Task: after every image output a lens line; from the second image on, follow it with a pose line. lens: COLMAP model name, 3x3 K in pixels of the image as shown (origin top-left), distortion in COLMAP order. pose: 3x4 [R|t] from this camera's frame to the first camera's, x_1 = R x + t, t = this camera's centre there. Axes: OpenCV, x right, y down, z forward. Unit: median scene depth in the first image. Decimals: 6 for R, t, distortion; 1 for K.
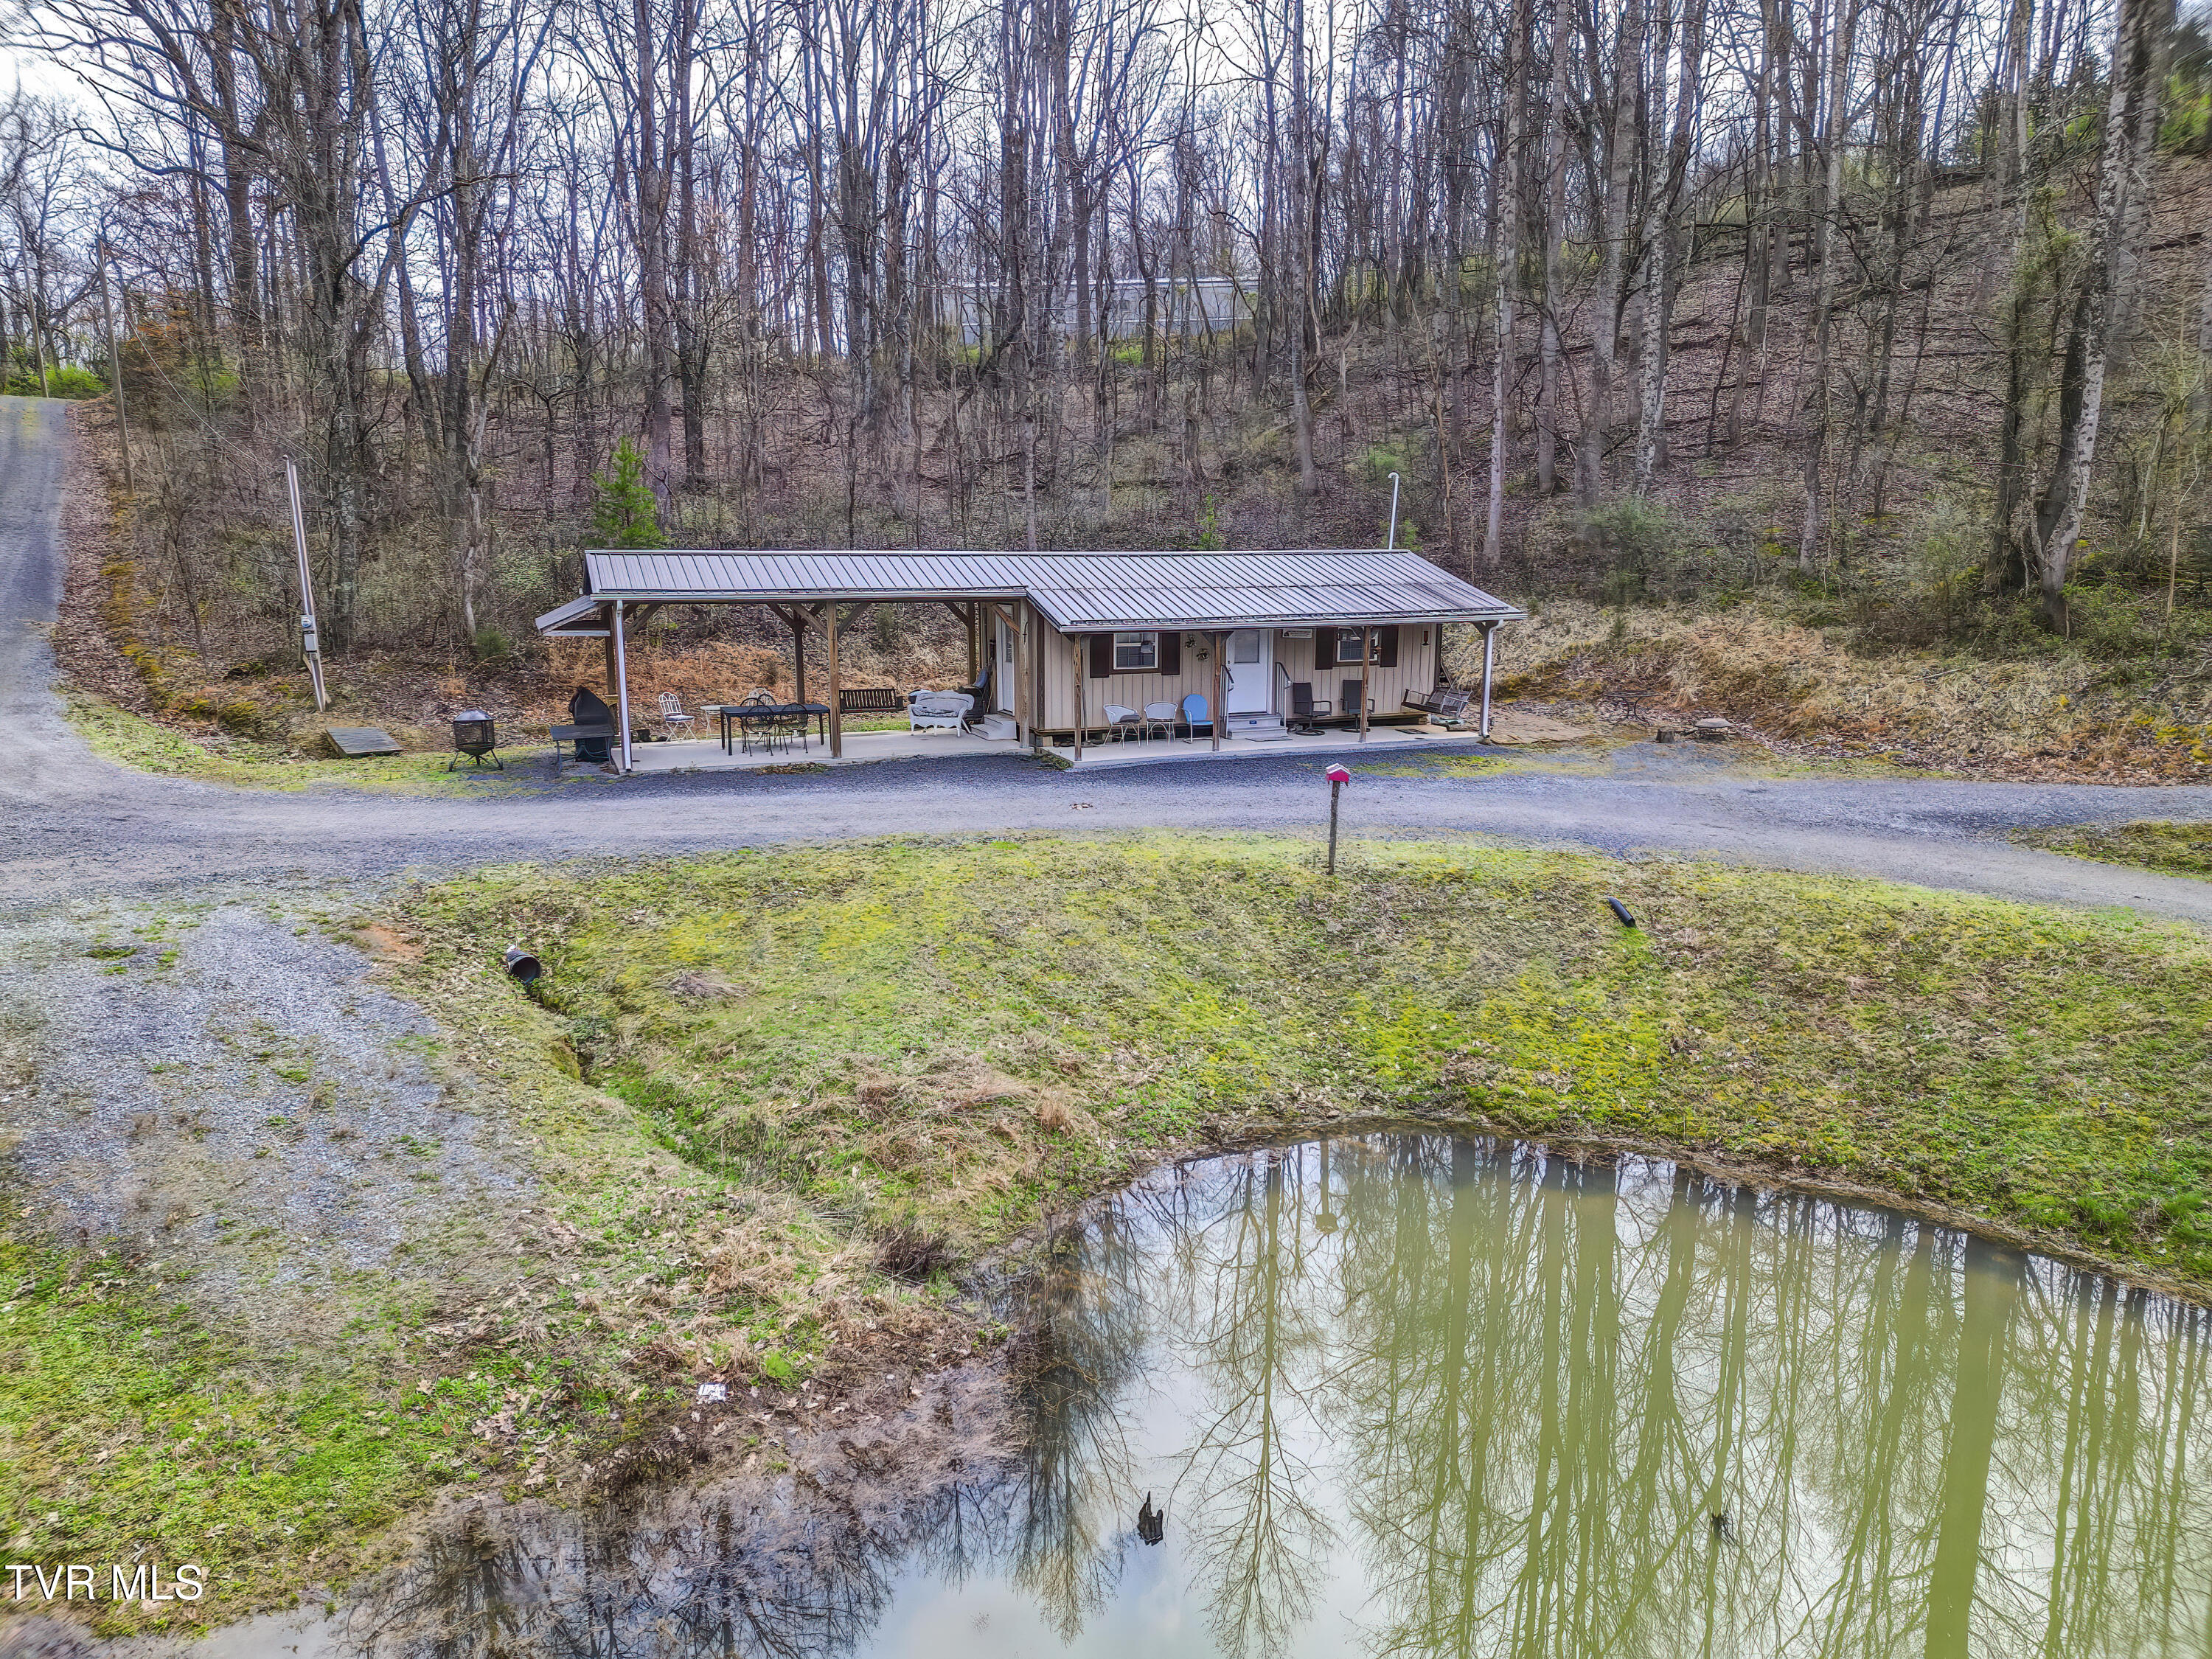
lens RADIAL K [[1546.6, 0, 1112.6], [0, 1546.6, 829.3], [0, 0, 1]] dist [0.074117, -0.069289]
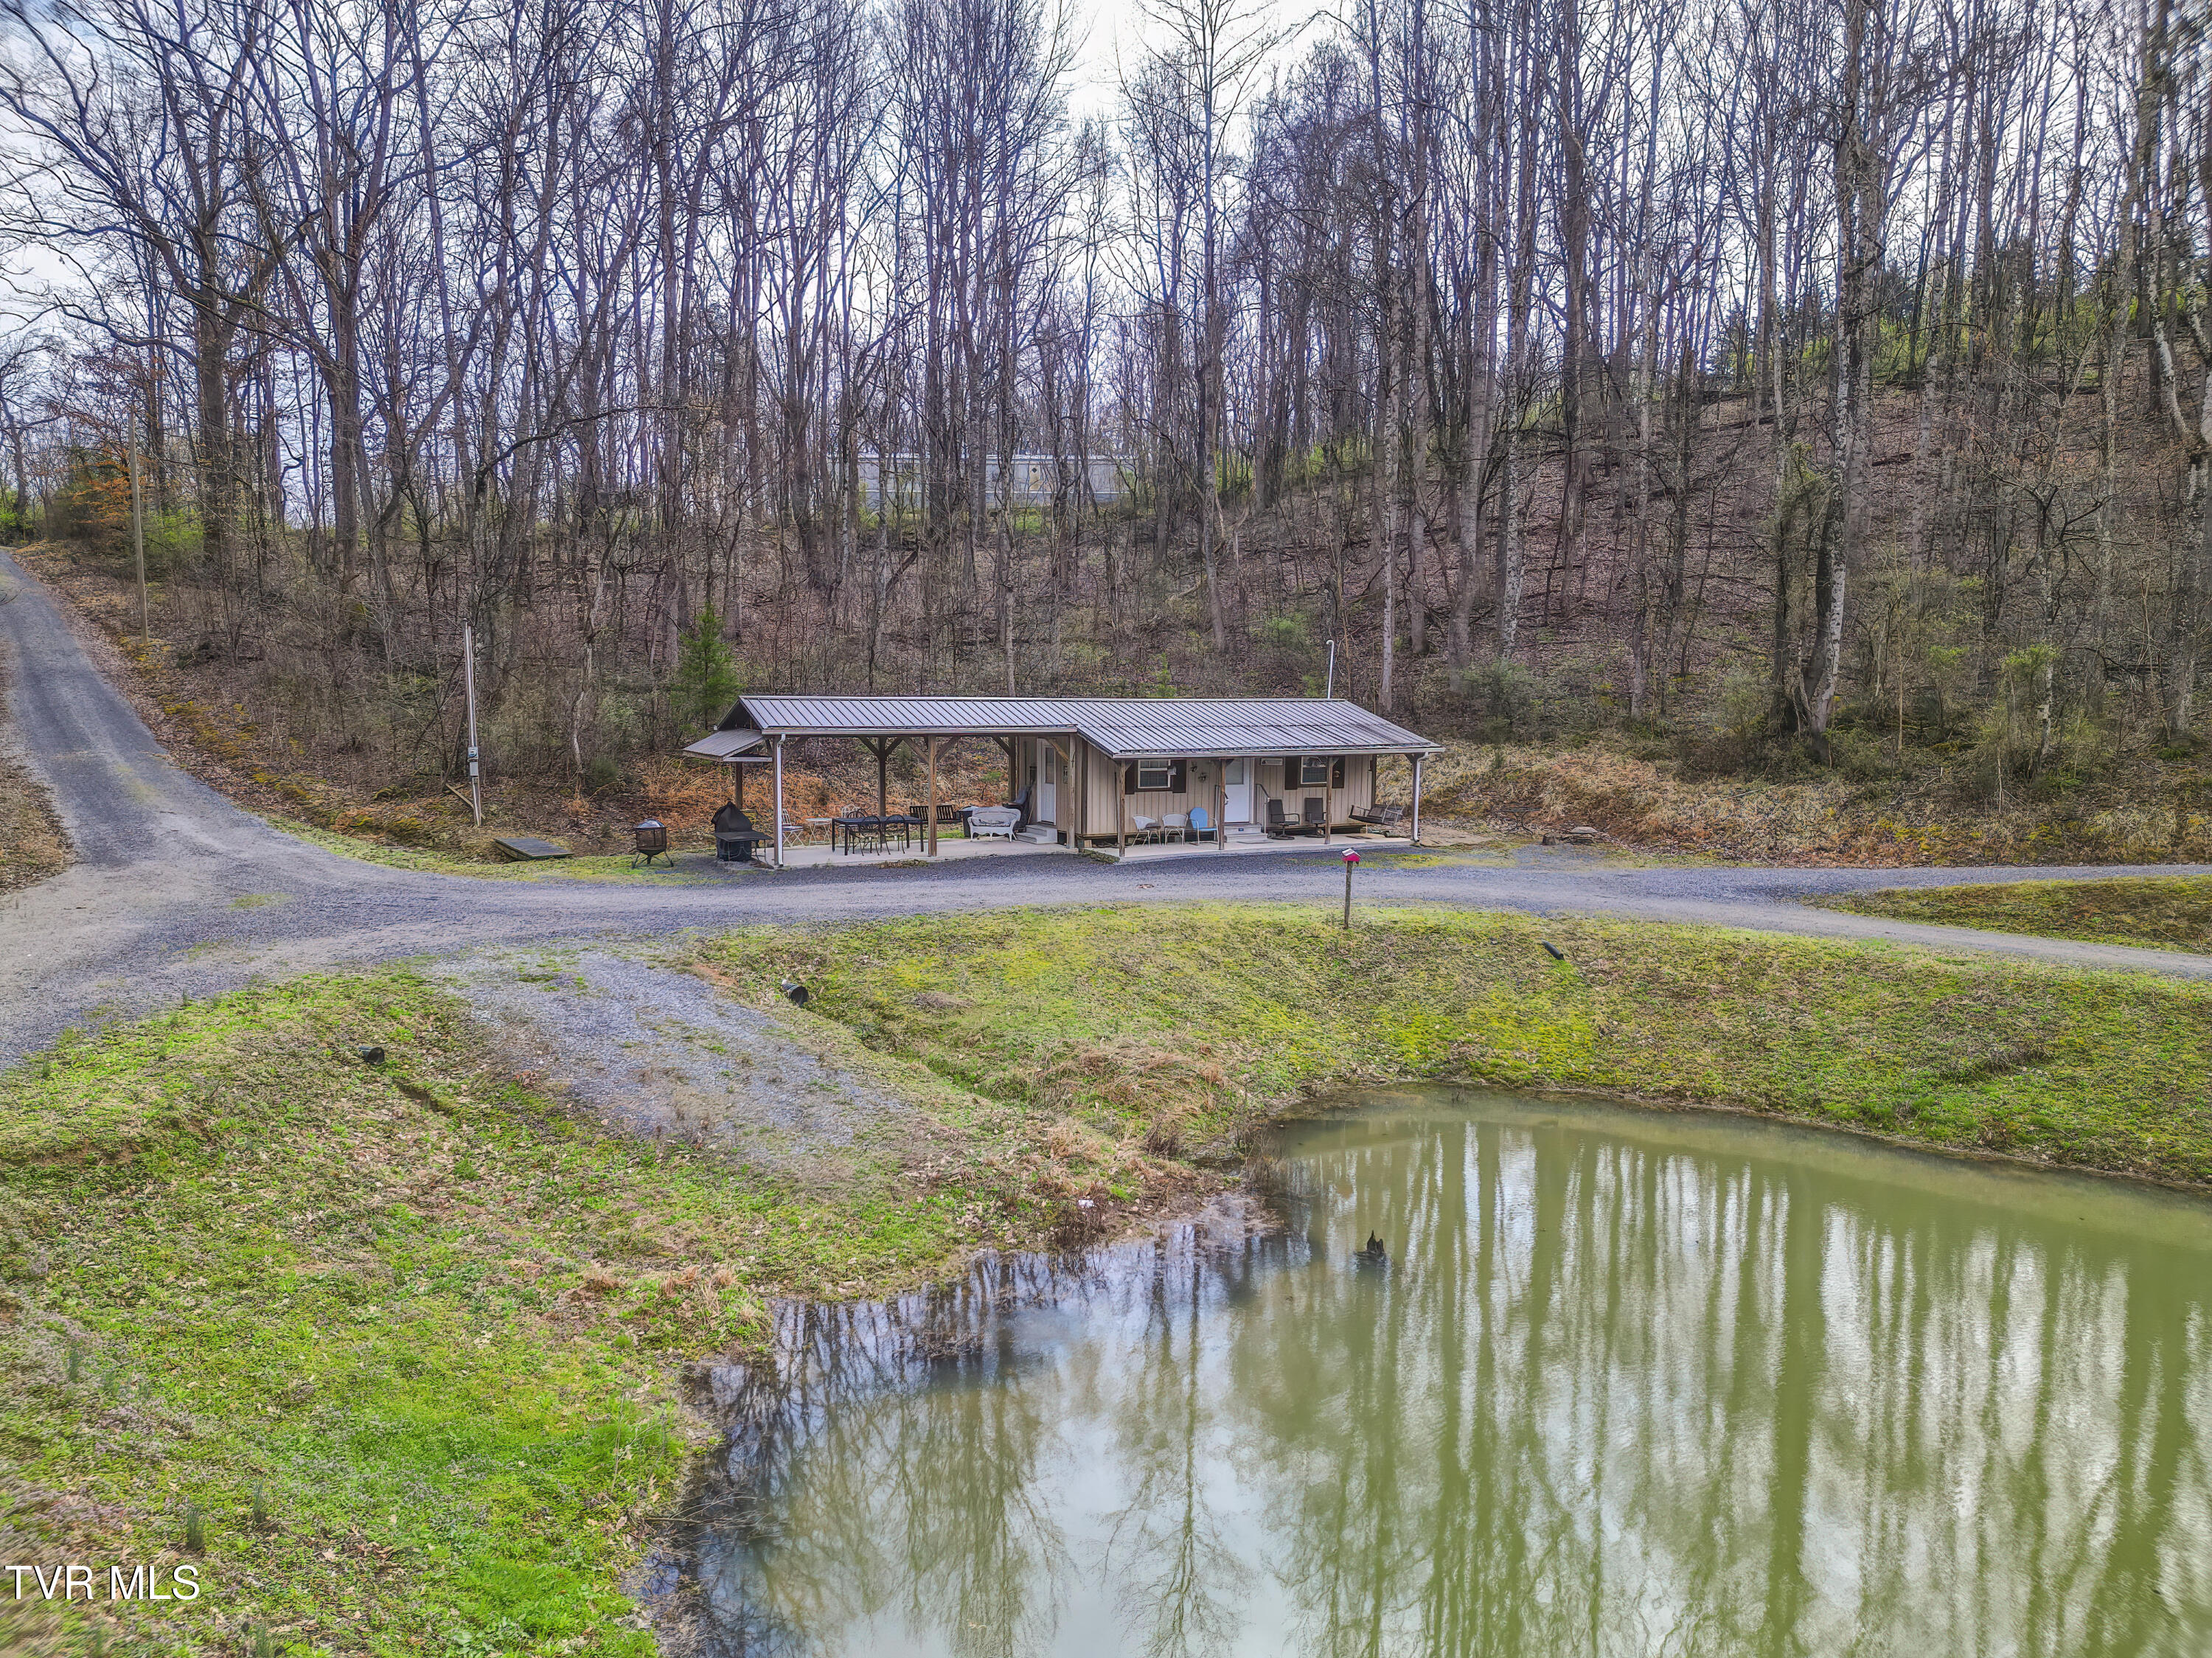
lens RADIAL K [[1546.5, 0, 1111.1], [0, 1546.5, 824.8], [0, 0, 1]] dist [0.074117, -0.069289]
pose [[0.993484, -0.002655, 0.113943, -0.167512], [0.013408, 0.995509, -0.093708, 0.046805], [-0.113182, 0.094625, 0.989058, -0.265646]]
